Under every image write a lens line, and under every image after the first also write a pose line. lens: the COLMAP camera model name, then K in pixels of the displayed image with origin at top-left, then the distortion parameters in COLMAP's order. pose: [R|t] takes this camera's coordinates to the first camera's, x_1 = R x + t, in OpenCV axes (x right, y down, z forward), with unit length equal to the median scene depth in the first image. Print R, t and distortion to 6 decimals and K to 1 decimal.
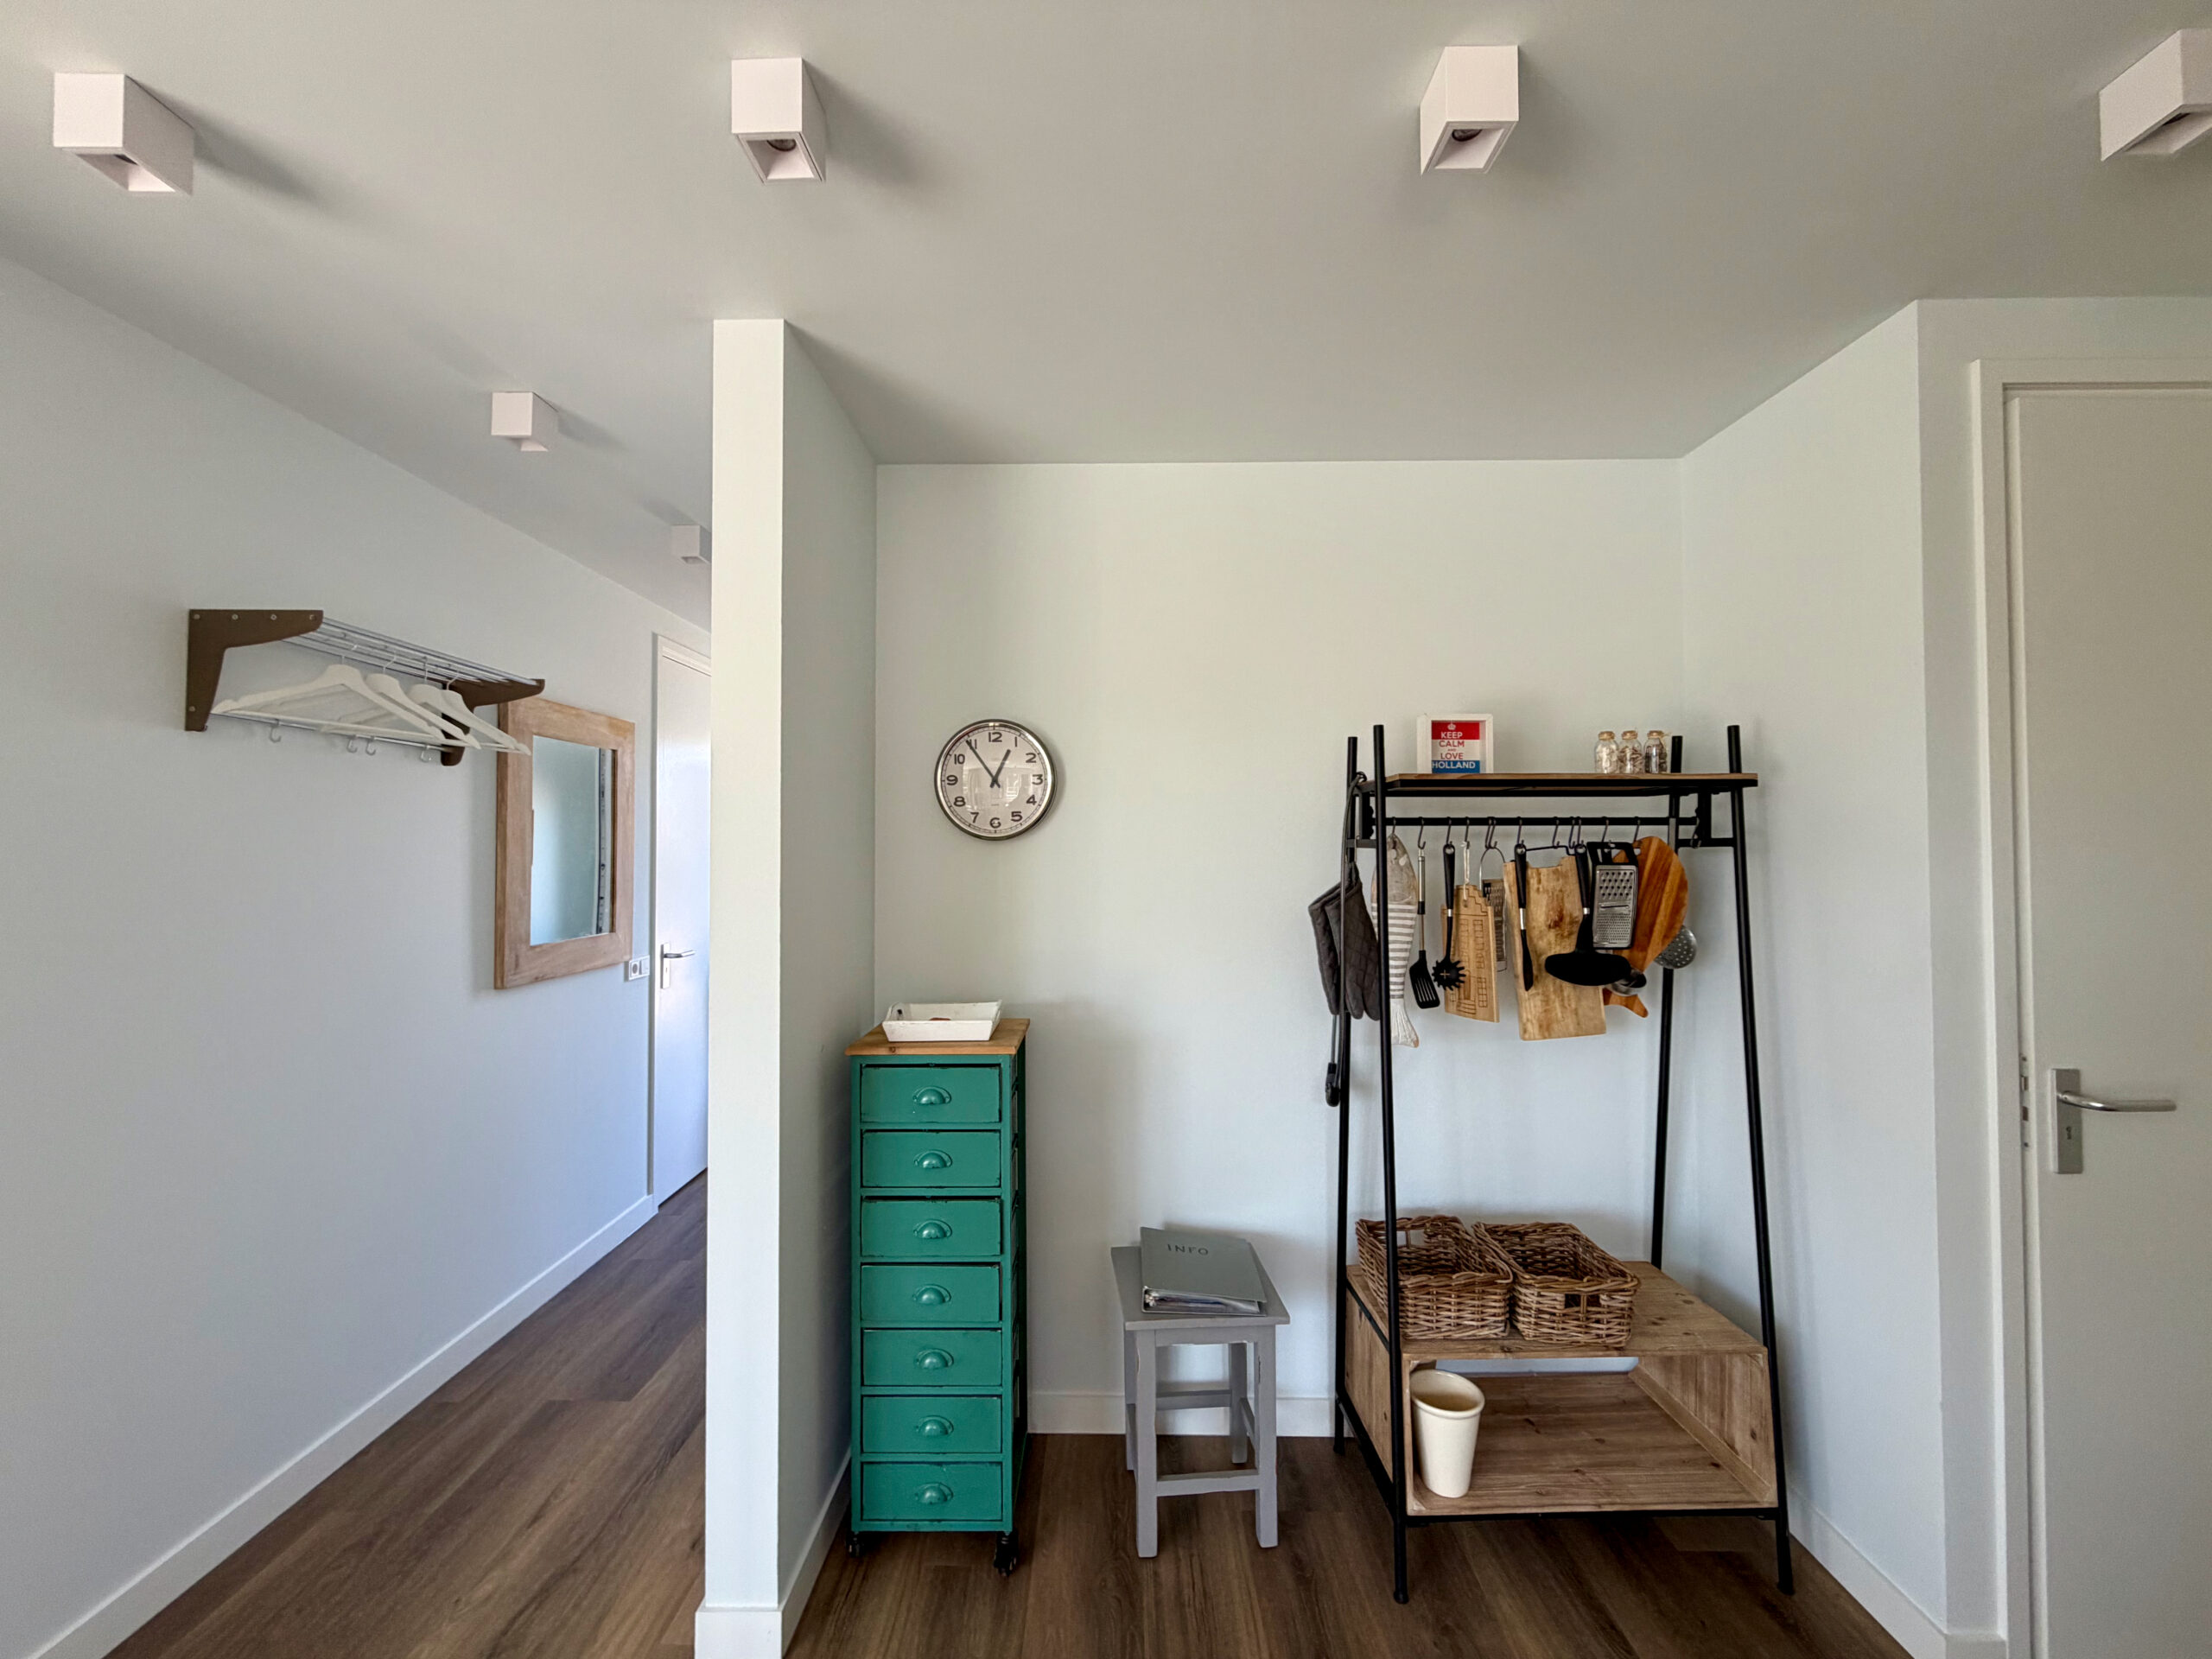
lens RADIAL K [[878.8, 0, 1096.4], [0, 878.8, 831.0], [0, 0, 1]] dist [0.000289, -0.000209]
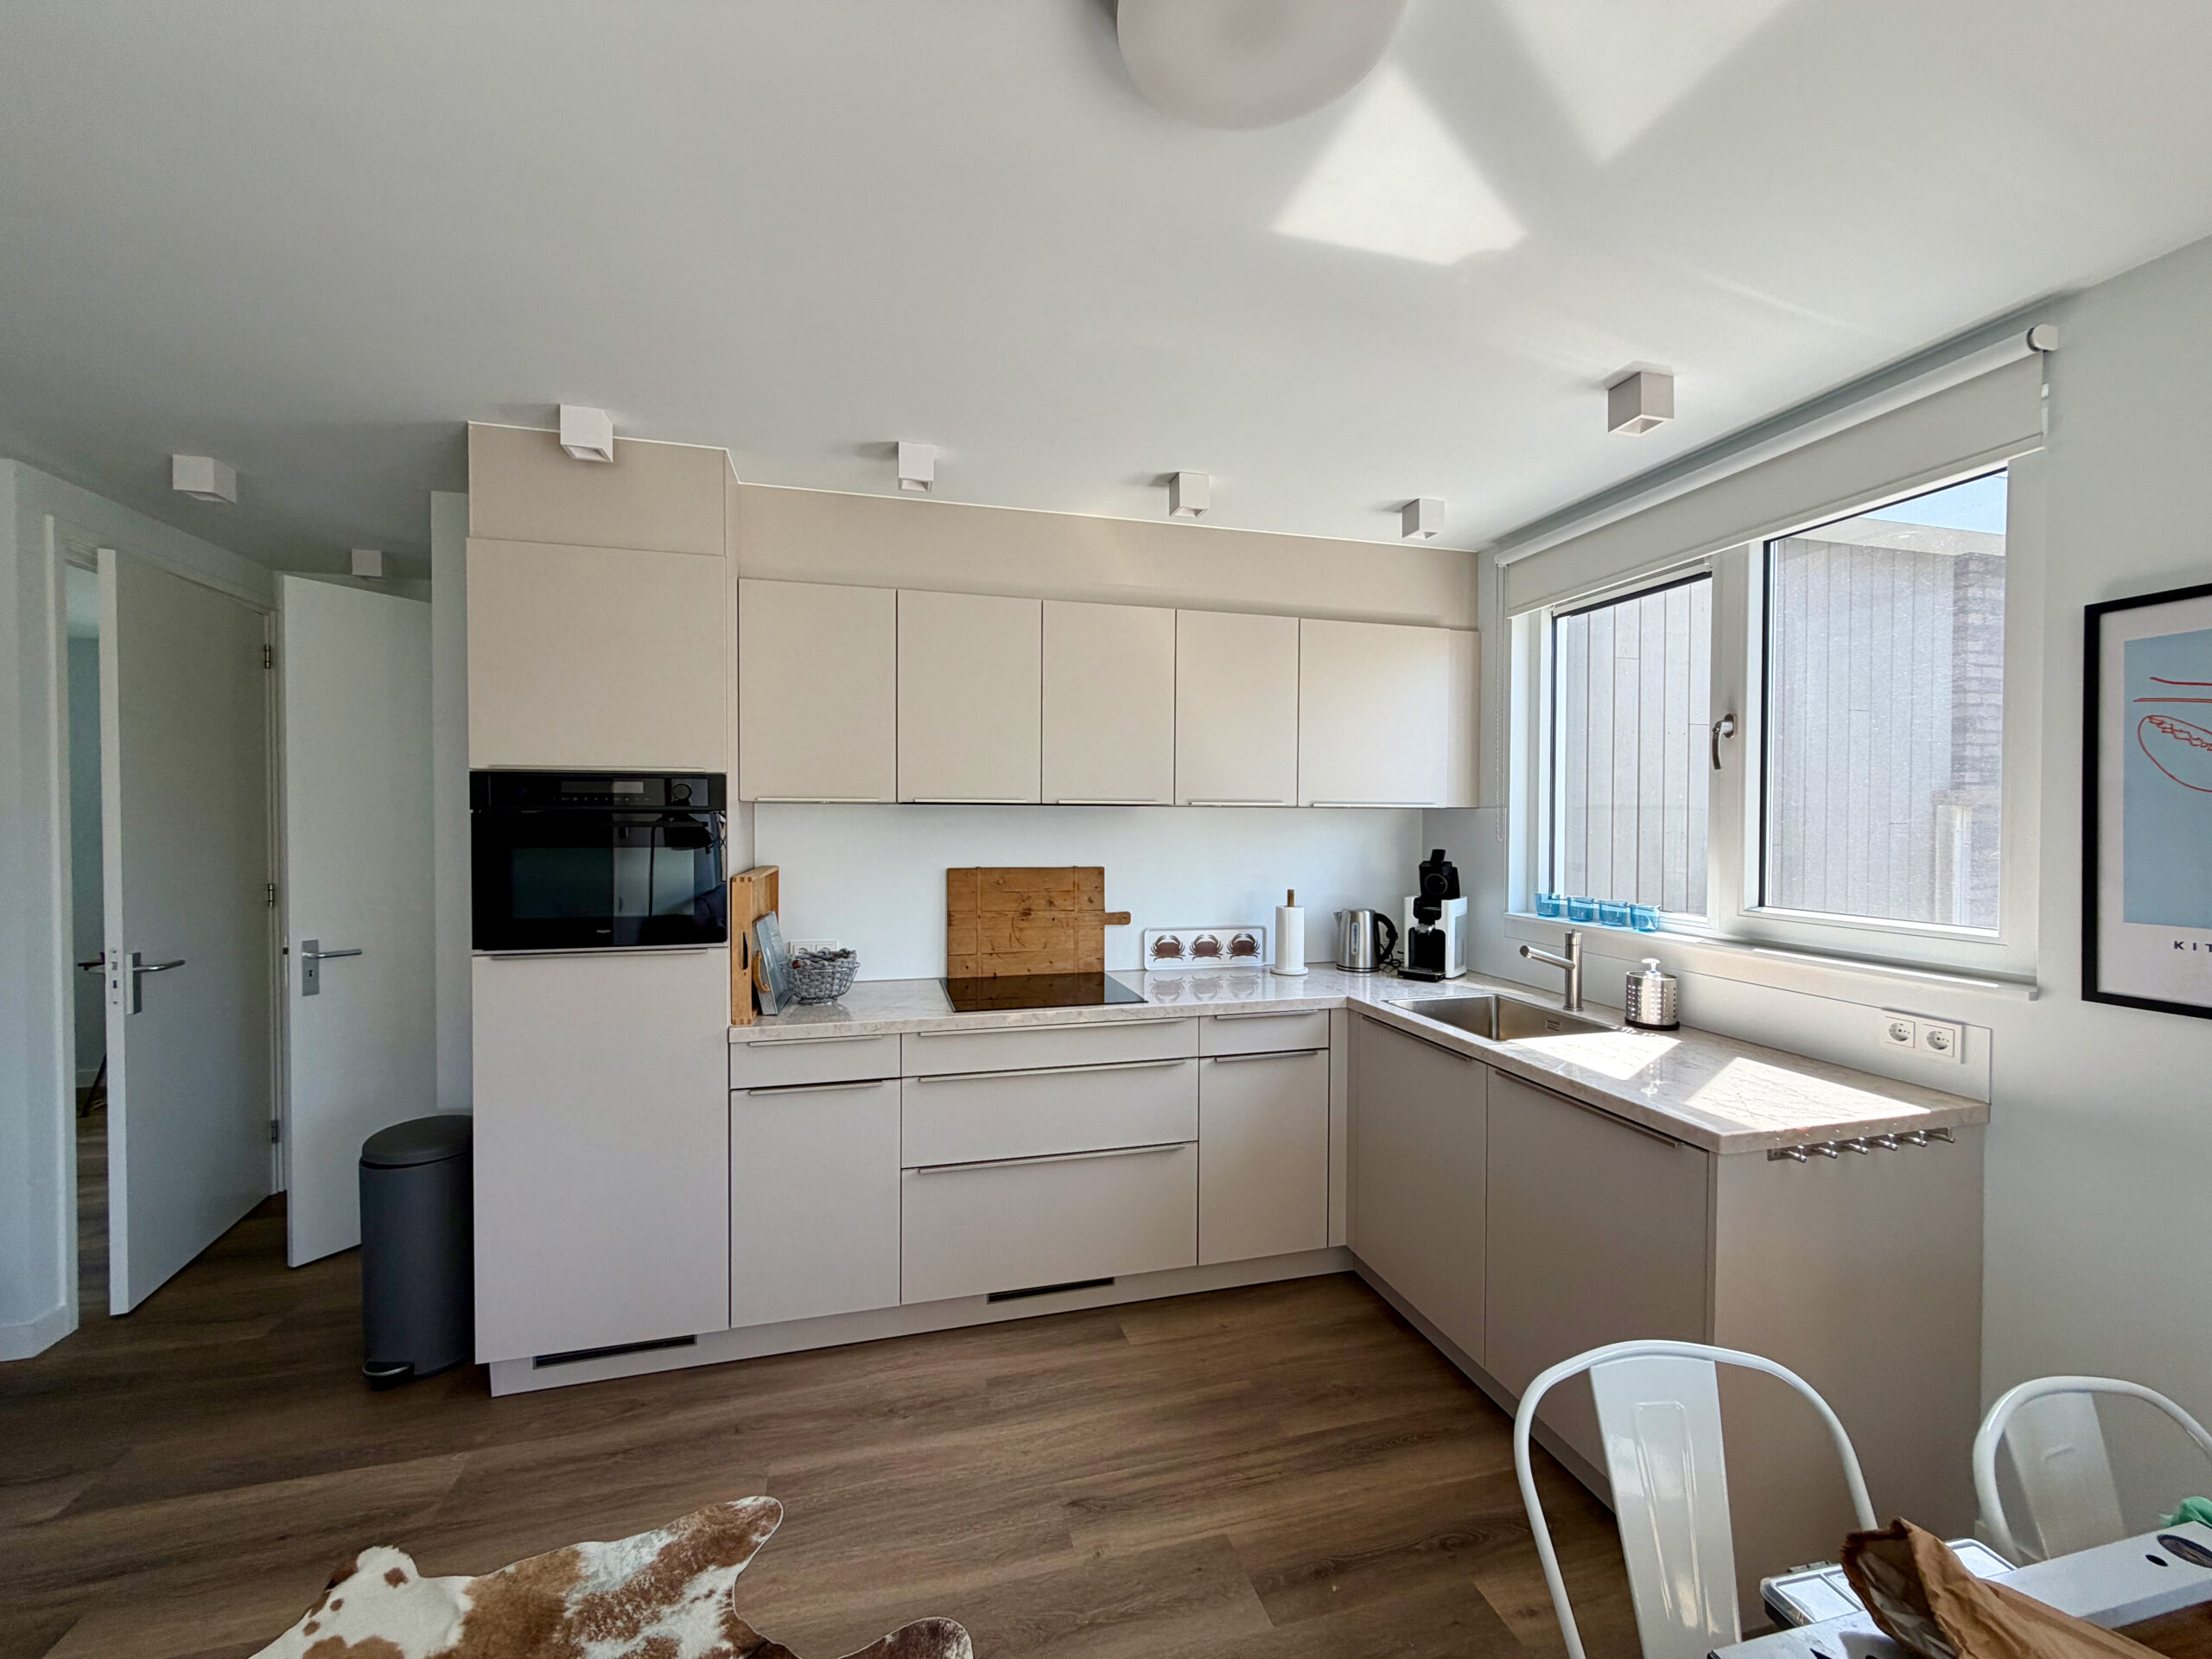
lens RADIAL K [[878.8, 0, 1099.7], [0, 878.8, 831.0], [0, 0, 1]] dist [0.000289, -0.000209]
pose [[-0.280074, -0.015024, 0.959861, -0.840531], [-0.021302, 0.999729, 0.009432, -0.018965], [-0.959742, -0.017806, -0.280318, -0.298625]]
